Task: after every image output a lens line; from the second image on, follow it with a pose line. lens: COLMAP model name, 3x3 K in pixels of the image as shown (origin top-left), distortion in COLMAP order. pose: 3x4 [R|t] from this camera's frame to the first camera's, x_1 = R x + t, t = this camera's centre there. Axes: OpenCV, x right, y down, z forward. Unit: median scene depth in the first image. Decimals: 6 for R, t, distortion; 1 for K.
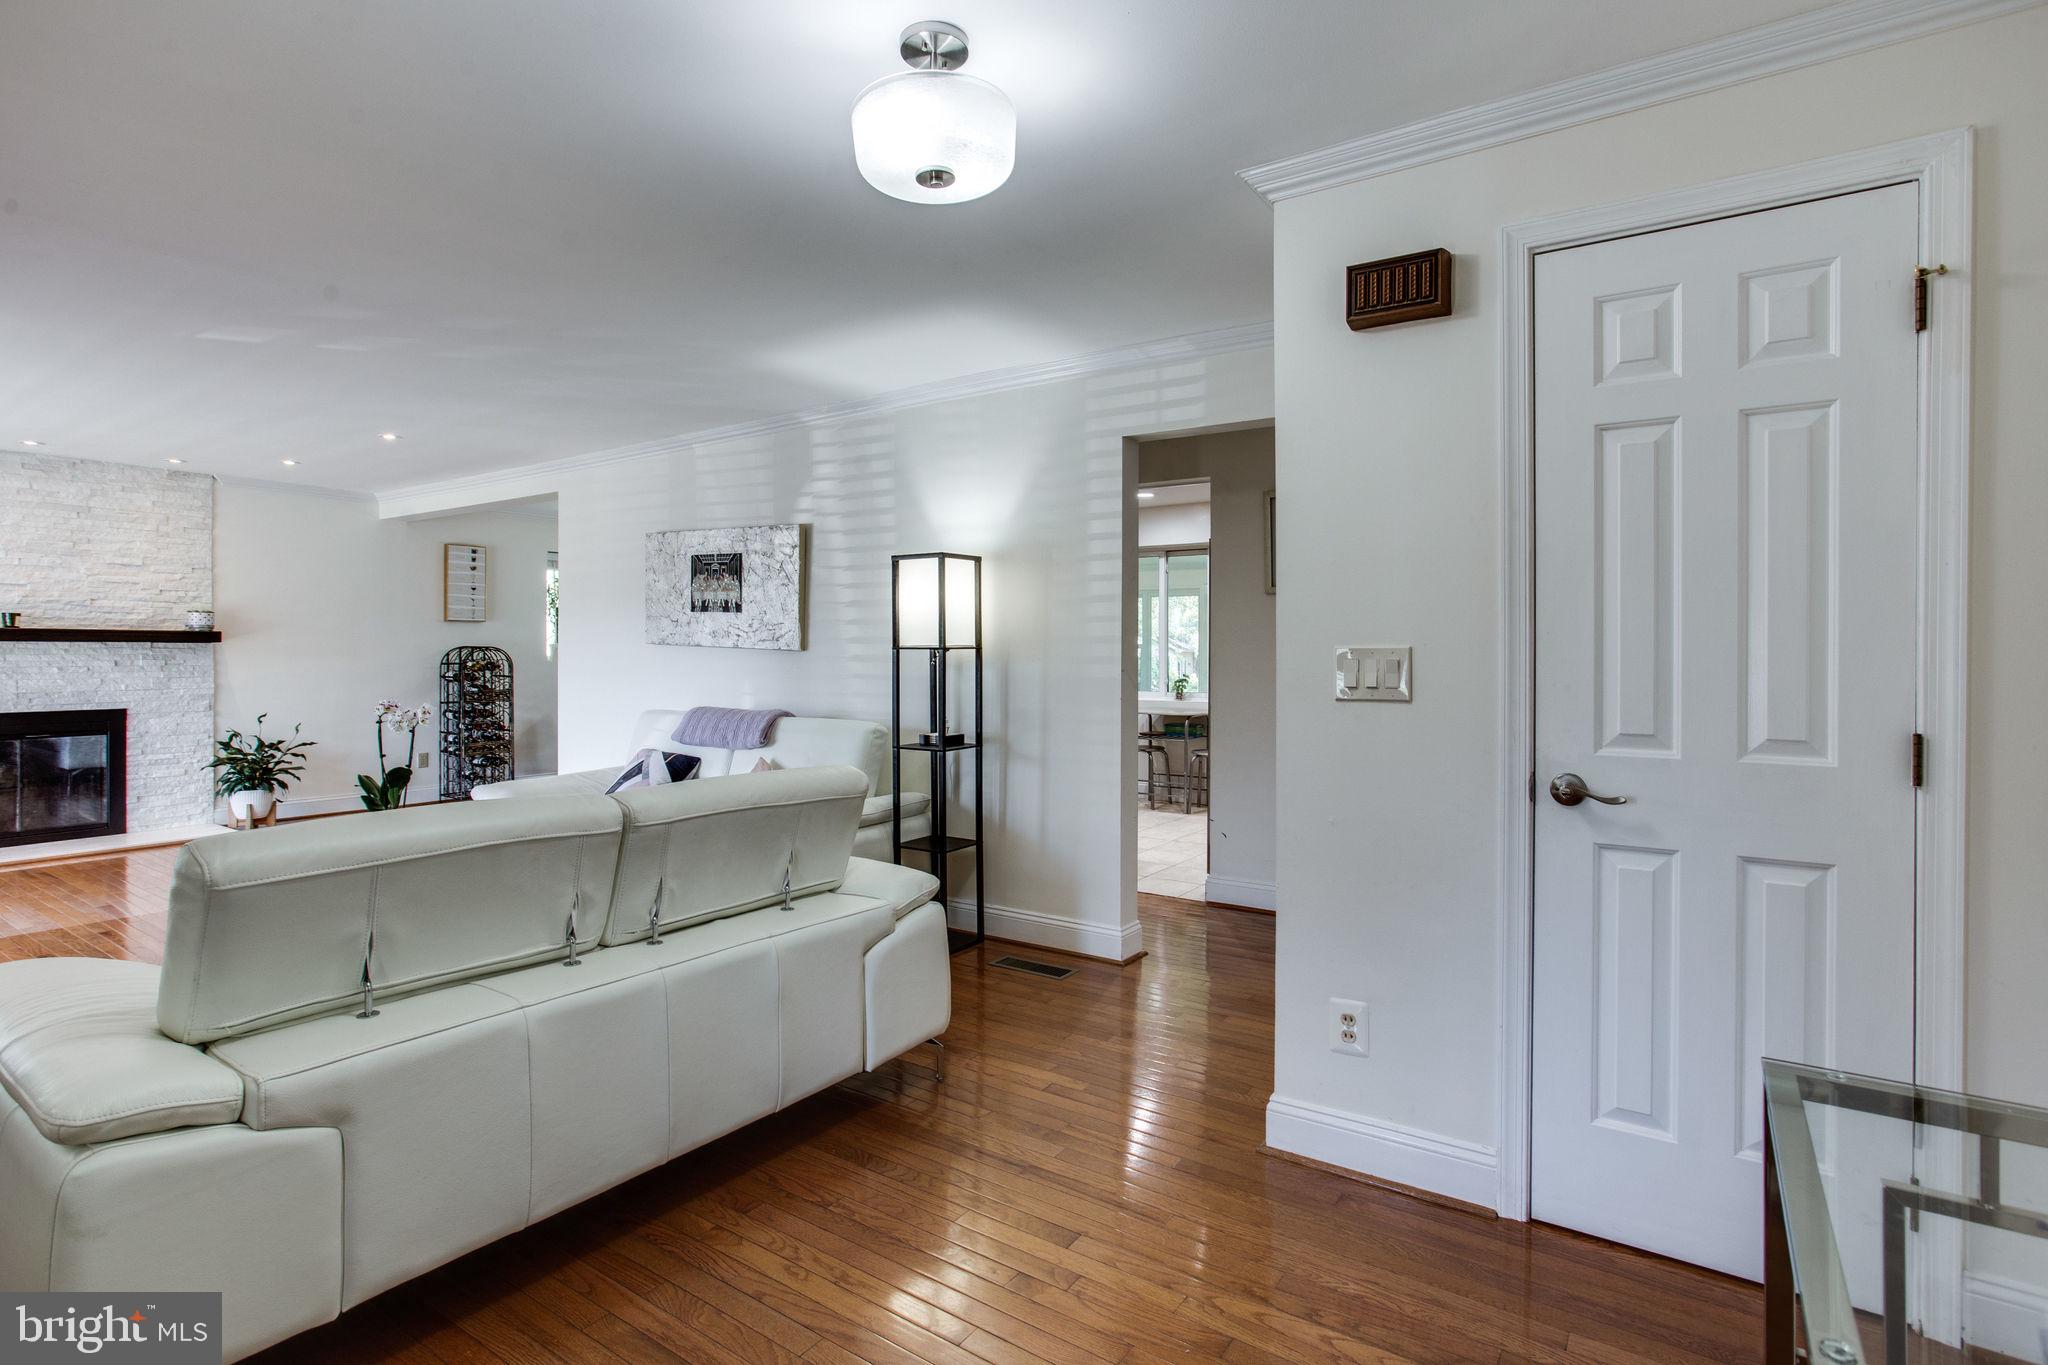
lens RADIAL K [[986.4, 0, 1035.0], [0, 986.4, 675.5], [0, 0, 1]] dist [-0.039632, 0.025952]
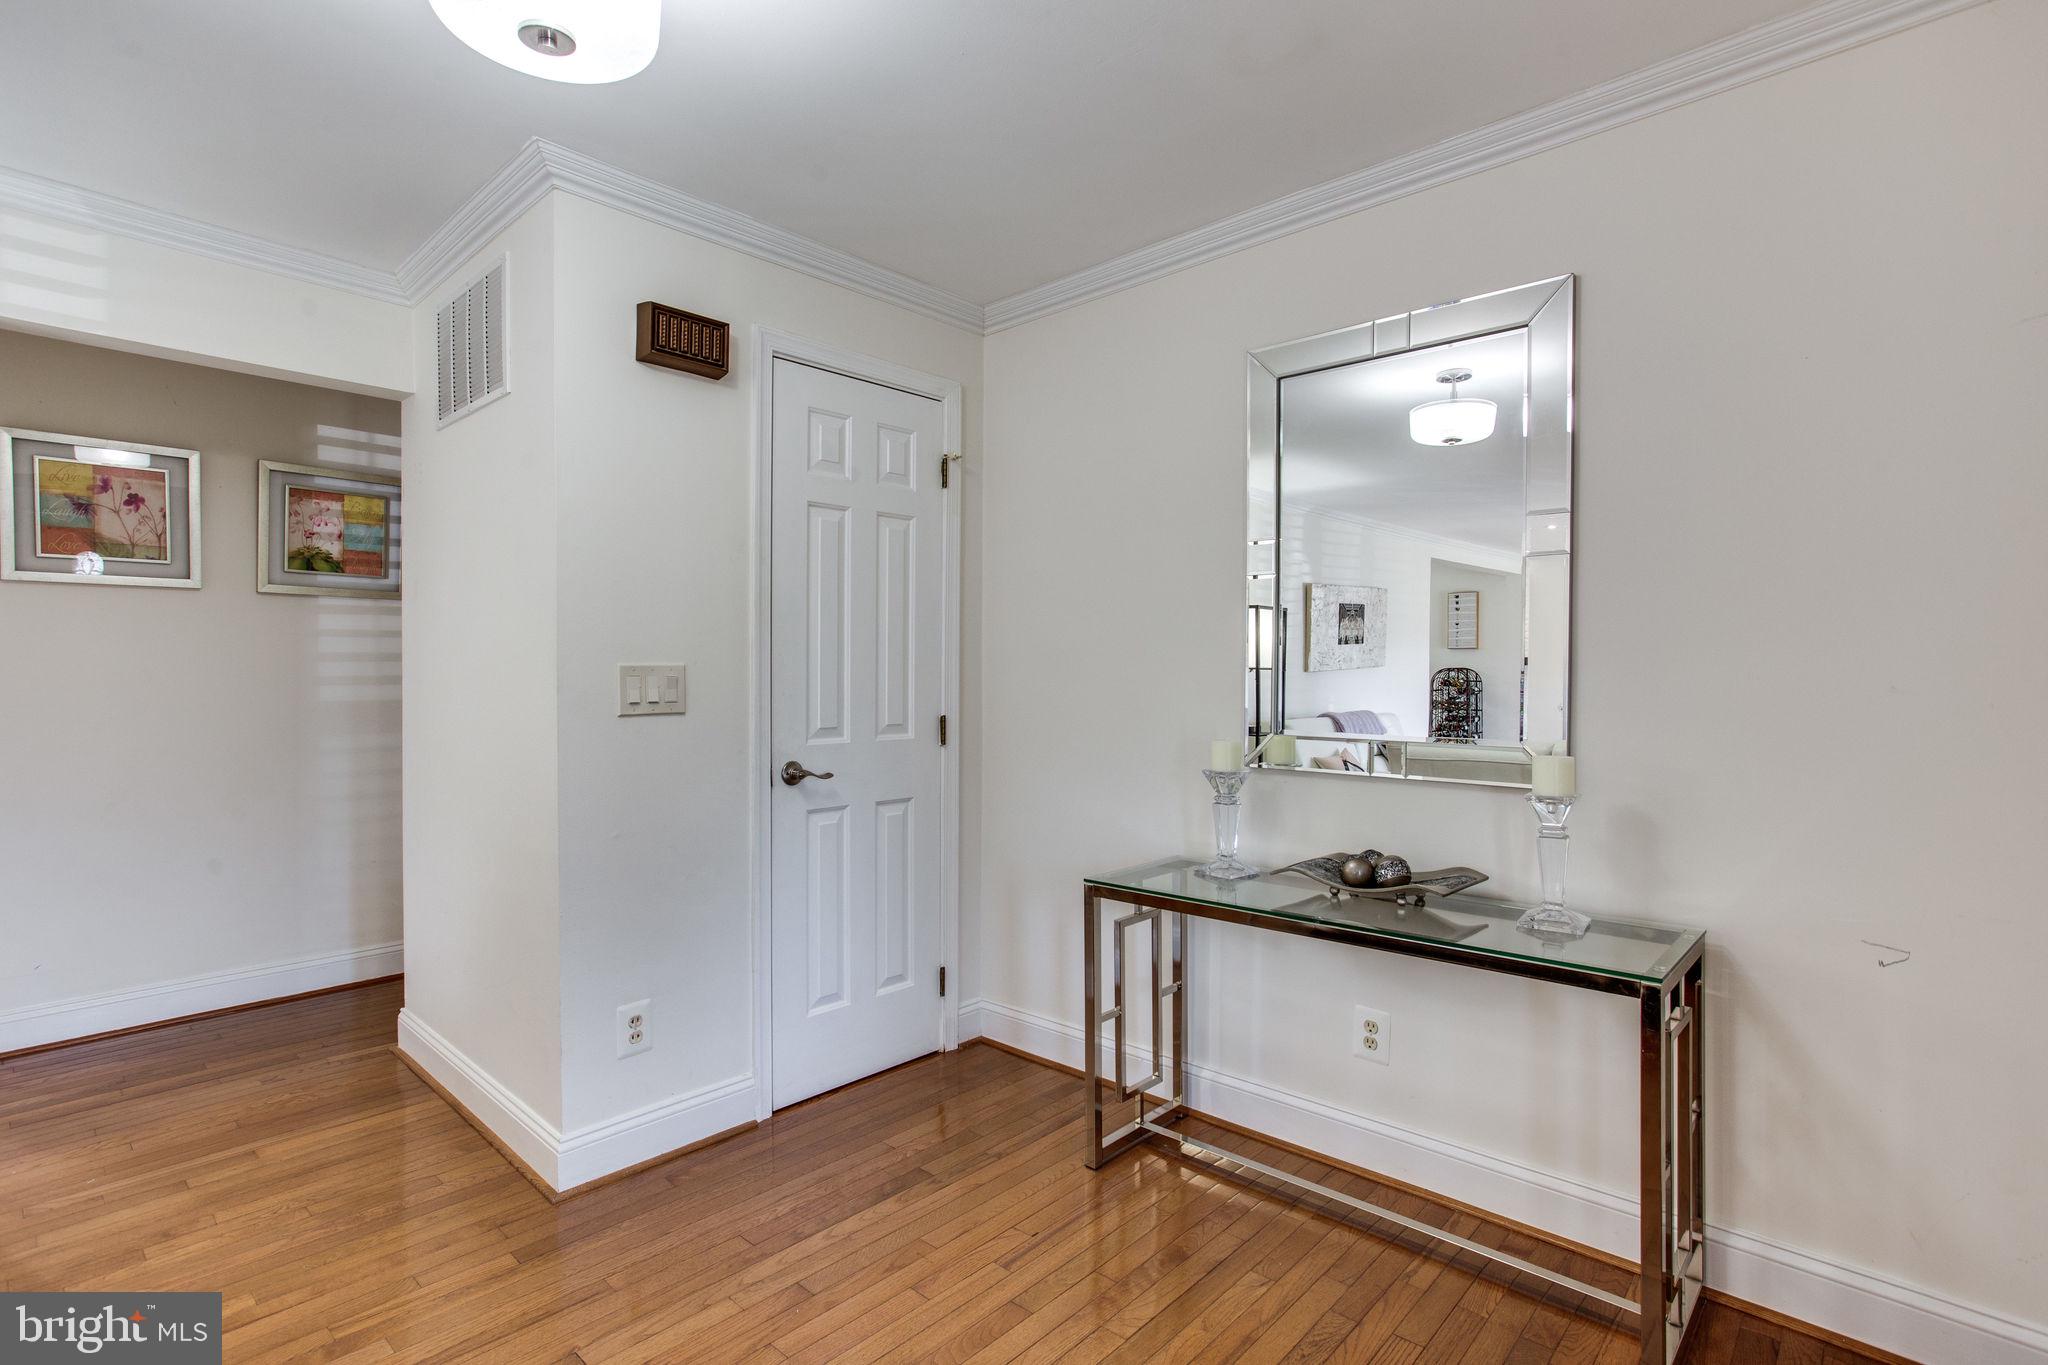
lens RADIAL K [[990.8, 0, 1018.5], [0, 990.8, 717.1], [0, 0, 1]] dist [-0.002718, 0.000208]
pose [[0.176699, -0.047727, 0.983107, -0.742717], [0.024019, 0.998735, 0.044168, -0.011566], [-0.983972, 0.015809, 0.177622, 0.475210]]
